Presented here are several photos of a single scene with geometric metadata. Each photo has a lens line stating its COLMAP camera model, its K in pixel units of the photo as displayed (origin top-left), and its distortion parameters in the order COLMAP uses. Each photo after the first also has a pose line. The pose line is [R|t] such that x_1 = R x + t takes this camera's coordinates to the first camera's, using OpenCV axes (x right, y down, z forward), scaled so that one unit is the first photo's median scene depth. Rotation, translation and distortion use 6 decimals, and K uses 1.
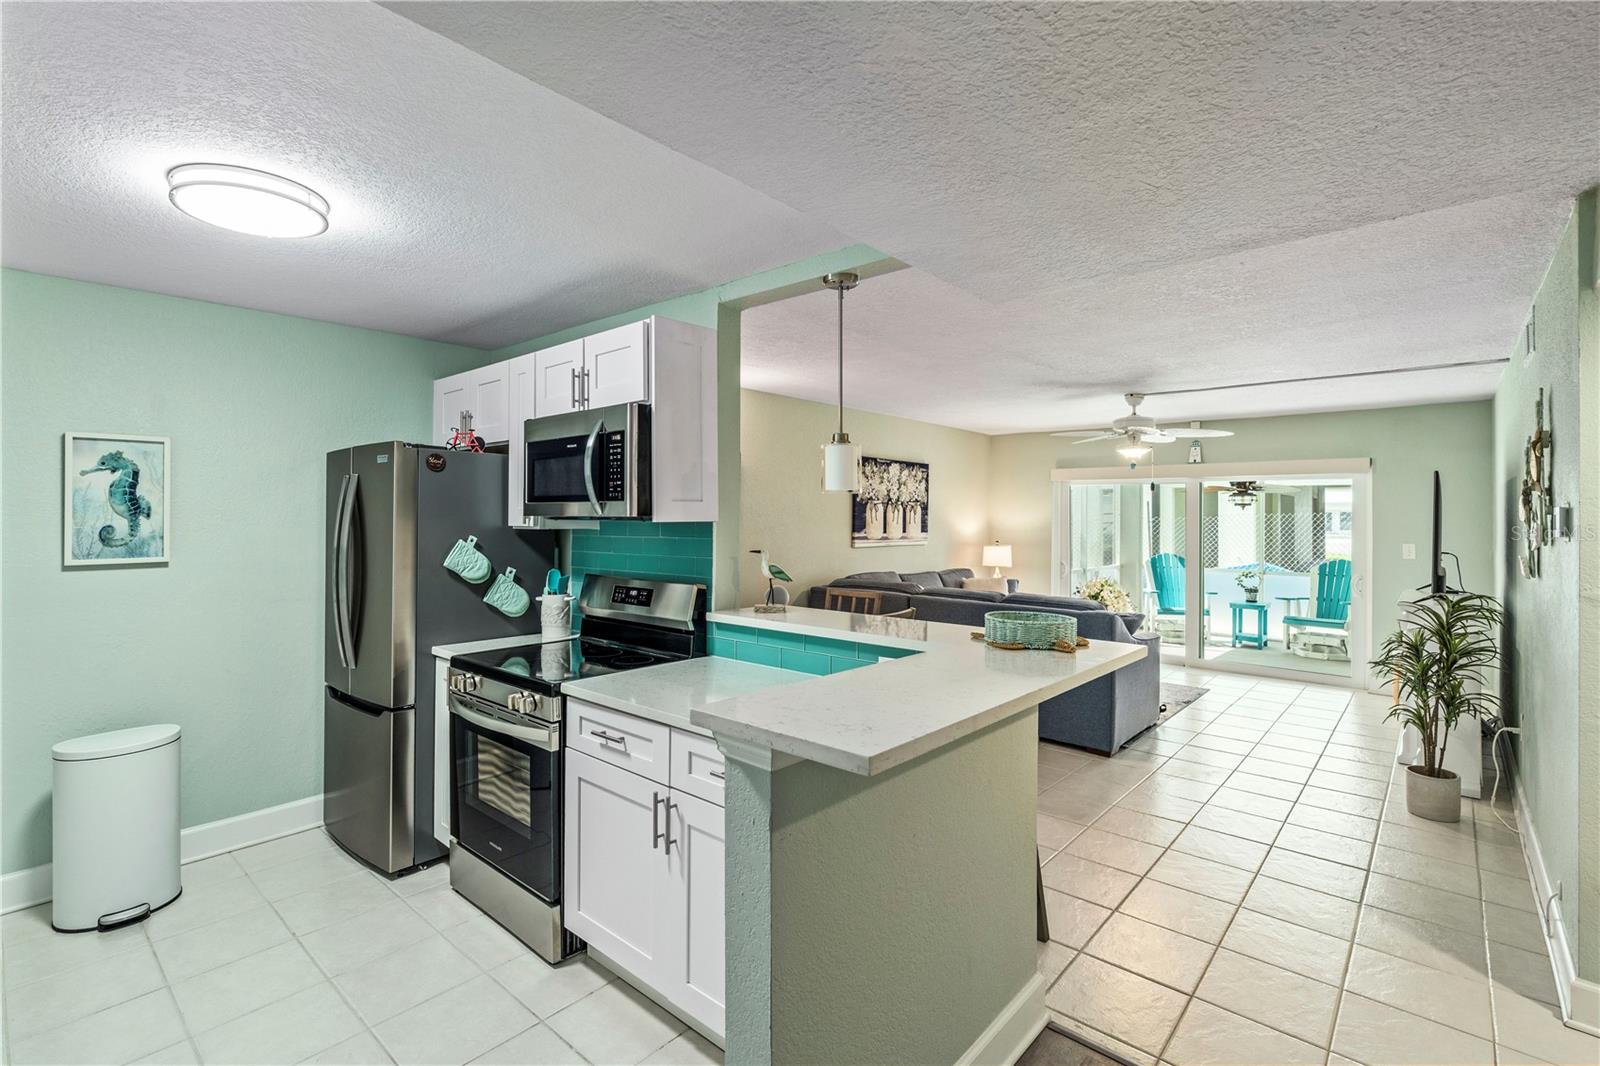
lens RADIAL K [[738.1, 0, 797.2], [0, 738.1, 507.7], [0, 0, 1]] dist [-0.000041, 0.000146]
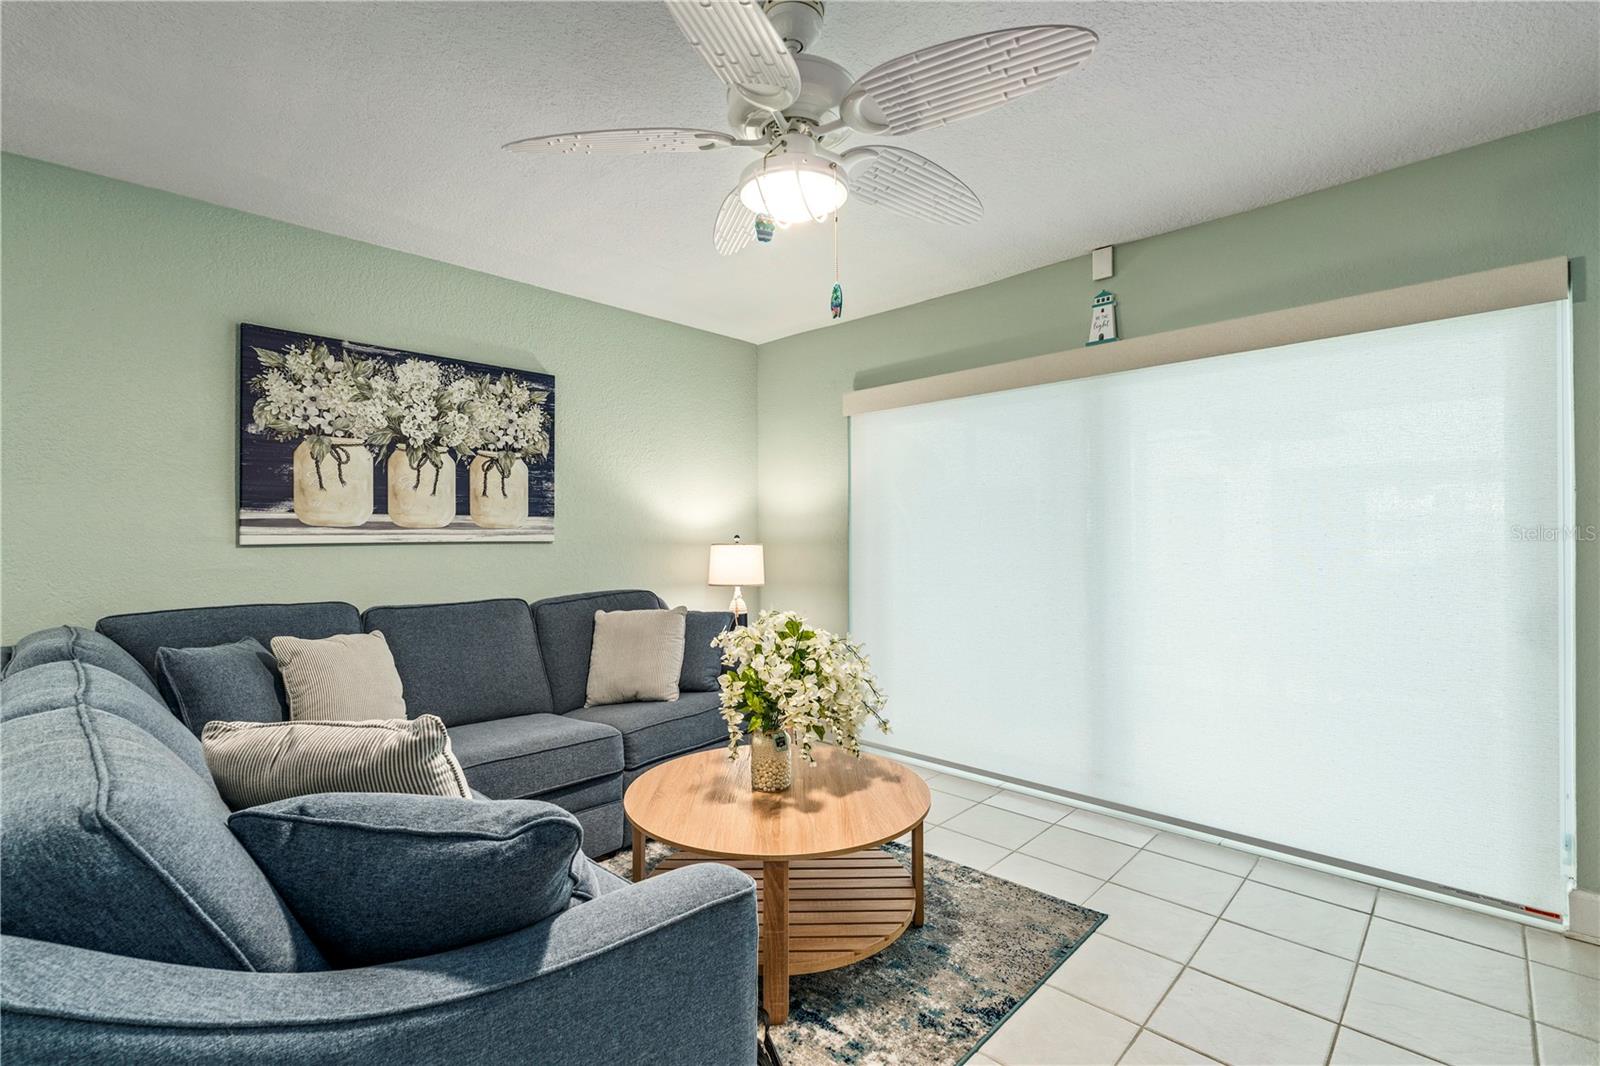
lens RADIAL K [[709.4, 0, 797.2], [0, 709.4, 534.9], [0, 0, 1]] dist [-0.000242, -0.000164]
pose [[0.998538, -0.016964, -0.051325, 0.398950], [0.017427, 0.999811, 0.008602, 0.048919], [0.051170, -0.009484, 0.998645, 0.601870]]
